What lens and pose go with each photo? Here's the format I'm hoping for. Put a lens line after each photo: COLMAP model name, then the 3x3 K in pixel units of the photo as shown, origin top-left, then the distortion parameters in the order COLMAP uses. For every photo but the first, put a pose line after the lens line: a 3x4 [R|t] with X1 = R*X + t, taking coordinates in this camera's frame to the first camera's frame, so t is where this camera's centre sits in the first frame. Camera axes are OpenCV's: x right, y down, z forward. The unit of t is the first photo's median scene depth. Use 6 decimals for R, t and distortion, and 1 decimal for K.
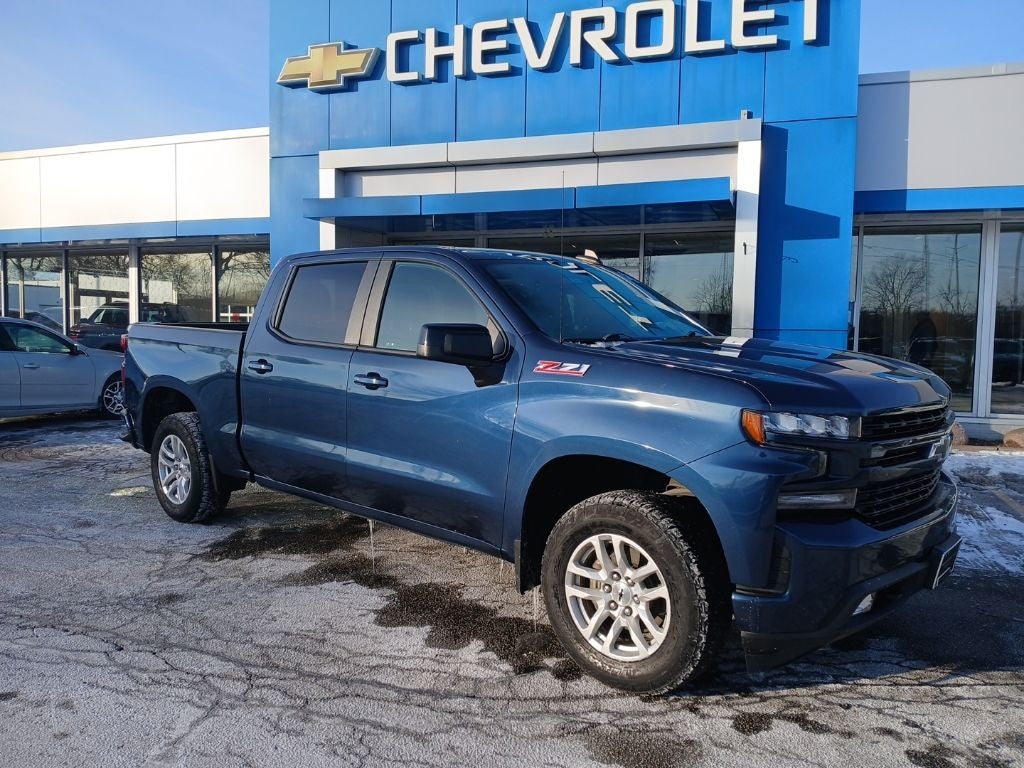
lens RADIAL K [[778.8, 0, 515.8], [0, 778.8, 385.9], [0, 0, 1]] dist [0.050753, -0.096370]
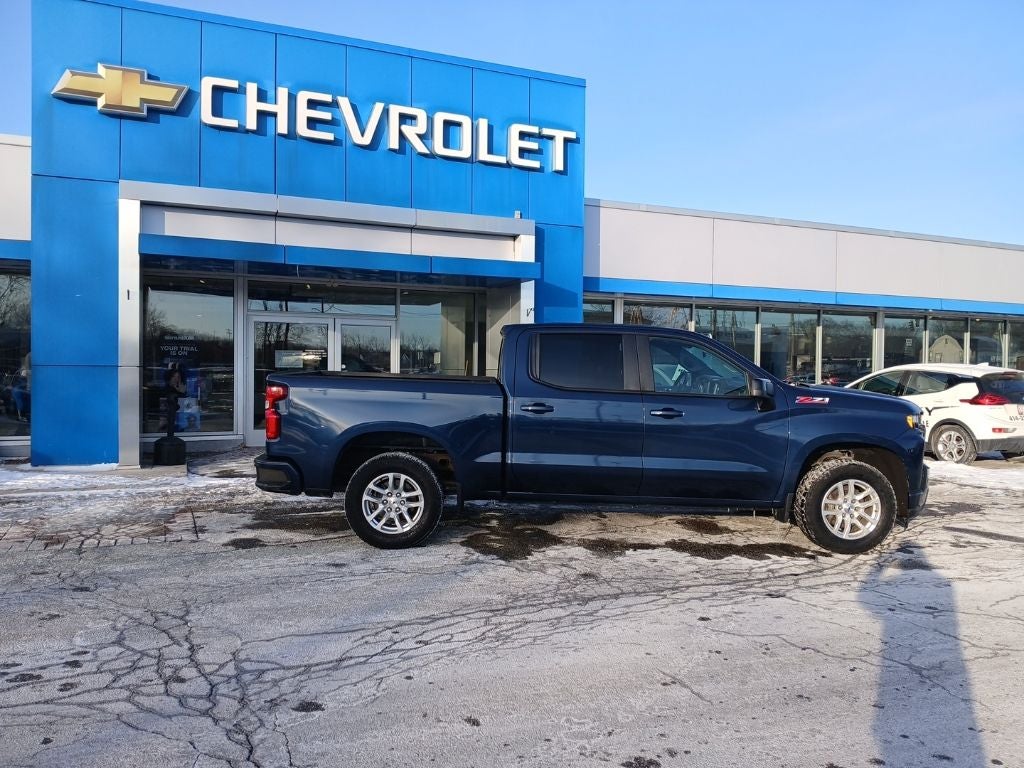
lens RADIAL K [[778.8, 0, 513.6], [0, 778.8, 381.9], [0, 0, 1]] dist [0.050753, -0.096370]
pose [[0.728767, -0.018202, 0.684520, -0.627811], [0.047633, 0.998573, -0.024159, -0.019498], [-0.683103, 0.050212, 0.728594, 0.026182]]
